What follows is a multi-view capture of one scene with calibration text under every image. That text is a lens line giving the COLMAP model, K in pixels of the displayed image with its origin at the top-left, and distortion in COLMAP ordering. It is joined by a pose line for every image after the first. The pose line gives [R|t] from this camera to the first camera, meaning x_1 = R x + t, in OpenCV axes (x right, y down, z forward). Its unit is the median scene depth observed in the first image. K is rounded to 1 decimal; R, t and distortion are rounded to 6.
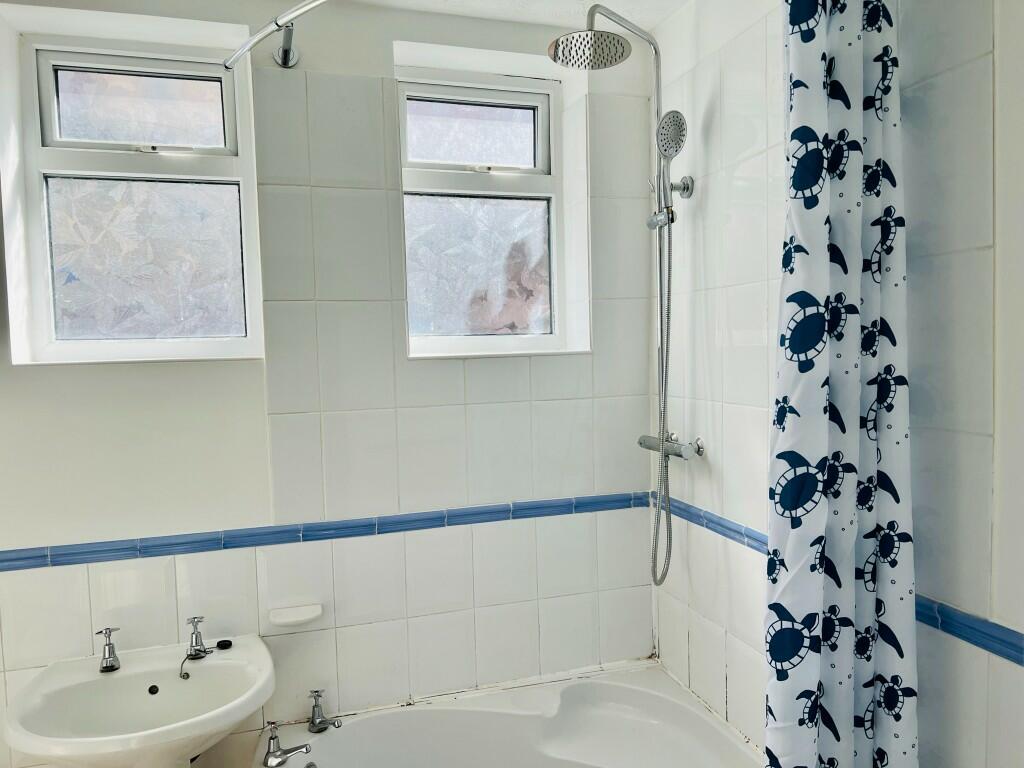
lens RADIAL K [[782.8, 0, 511.5], [0, 782.8, 384.7], [0, 0, 1]] dist [0.013567, -0.015111]
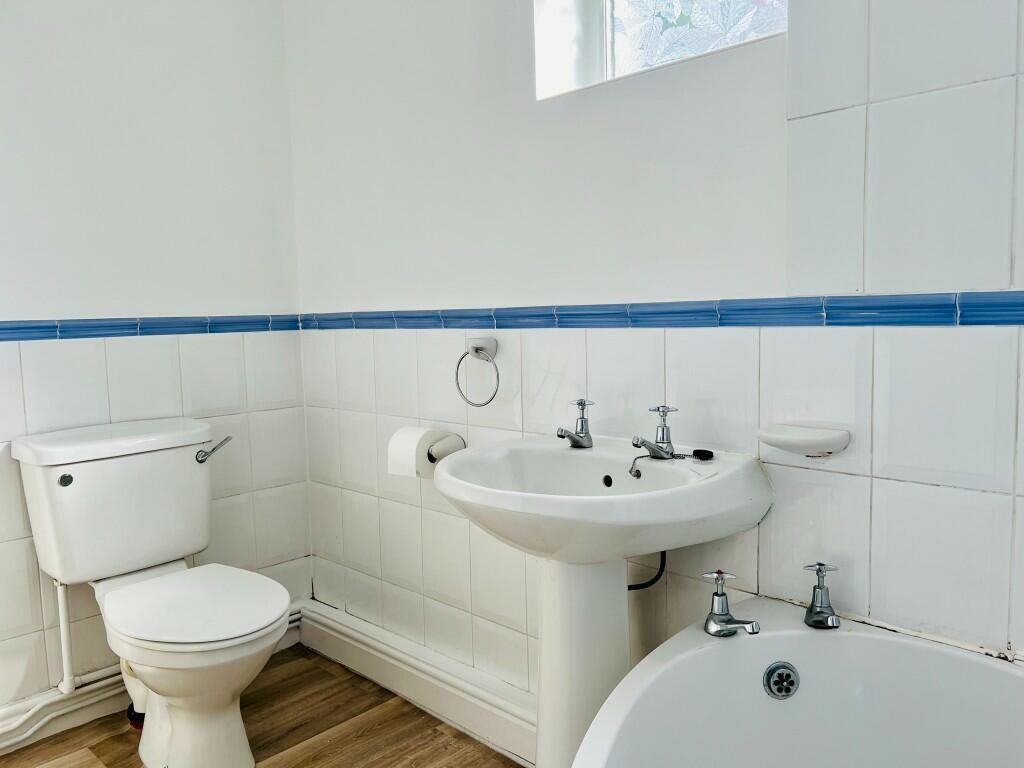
lens RADIAL K [[782.8, 0, 512.1], [0, 782.8, 387.7], [0, 0, 1]] dist [0.013567, -0.015111]
pose [[0.482264, 0.101445, -0.870132, 0.168501], [-0.044237, 0.994825, 0.091465, 0.214761], [0.874908, -0.005618, 0.484256, 0.507436]]
